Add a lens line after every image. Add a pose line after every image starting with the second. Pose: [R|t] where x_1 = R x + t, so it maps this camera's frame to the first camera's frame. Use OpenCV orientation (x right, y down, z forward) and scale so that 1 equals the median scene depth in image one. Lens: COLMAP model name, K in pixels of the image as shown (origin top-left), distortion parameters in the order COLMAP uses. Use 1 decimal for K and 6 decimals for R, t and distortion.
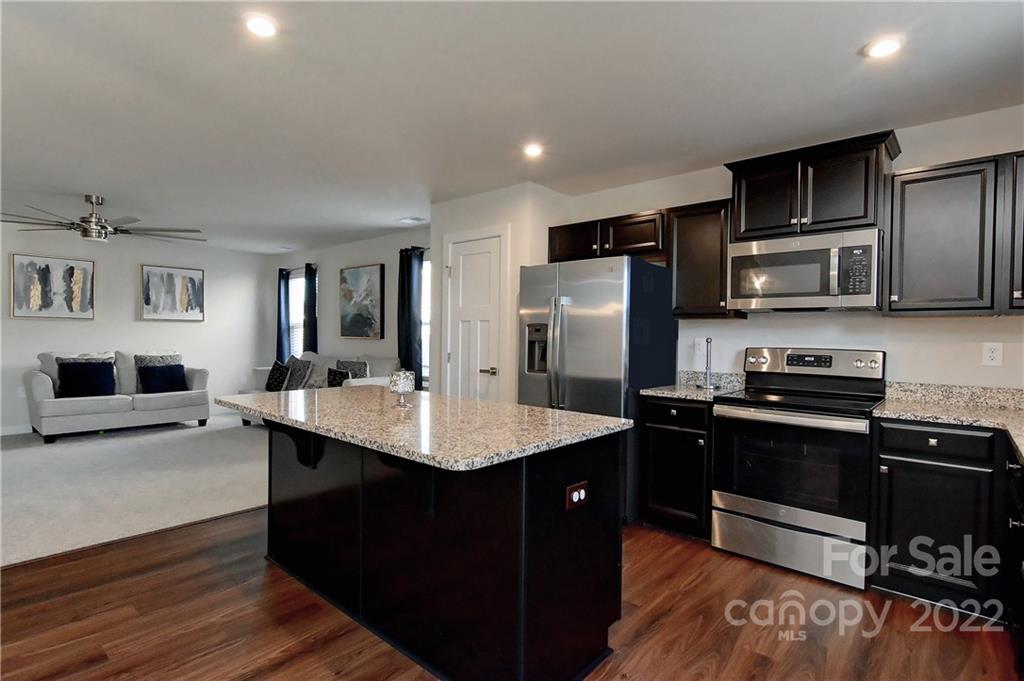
lens RADIAL K [[500.2, 0, 510.9], [0, 500.2, 340.9], [0, 0, 1]] dist [0.003186, -0.000397]
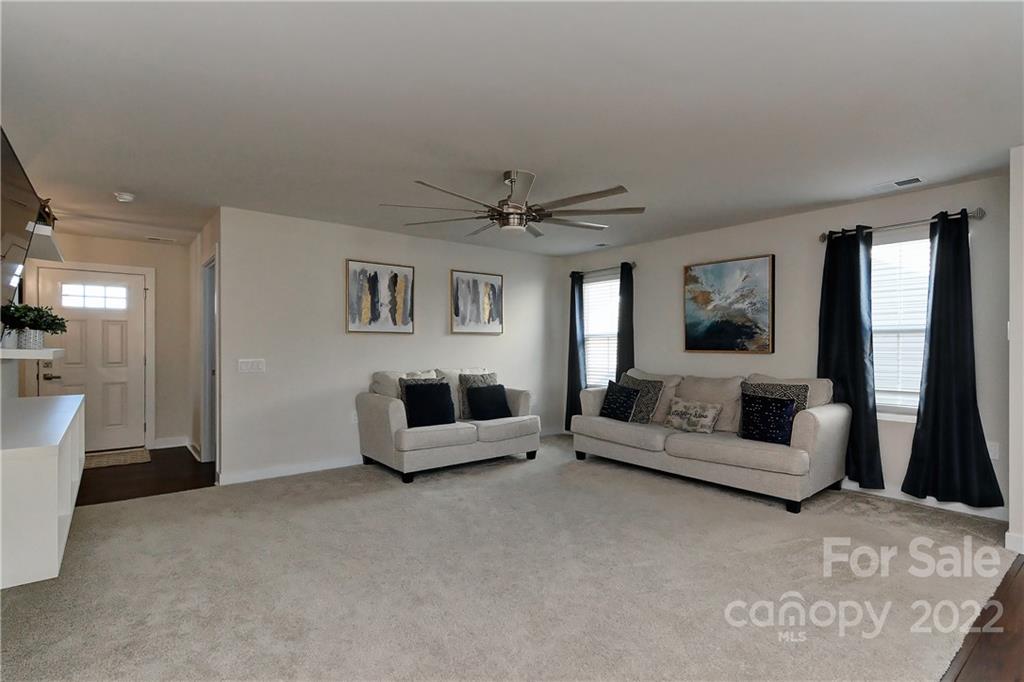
lens RADIAL K [[500.2, 0, 535.9], [0, 500.2, 339.7], [0, 0, 1]] dist [0.003186, -0.000397]
pose [[0.983171, -0.013401, -0.182194, -0.462890], [0.009341, 0.999689, -0.023128, -0.009723], [0.182447, 0.021037, 0.982991, 0.181145]]
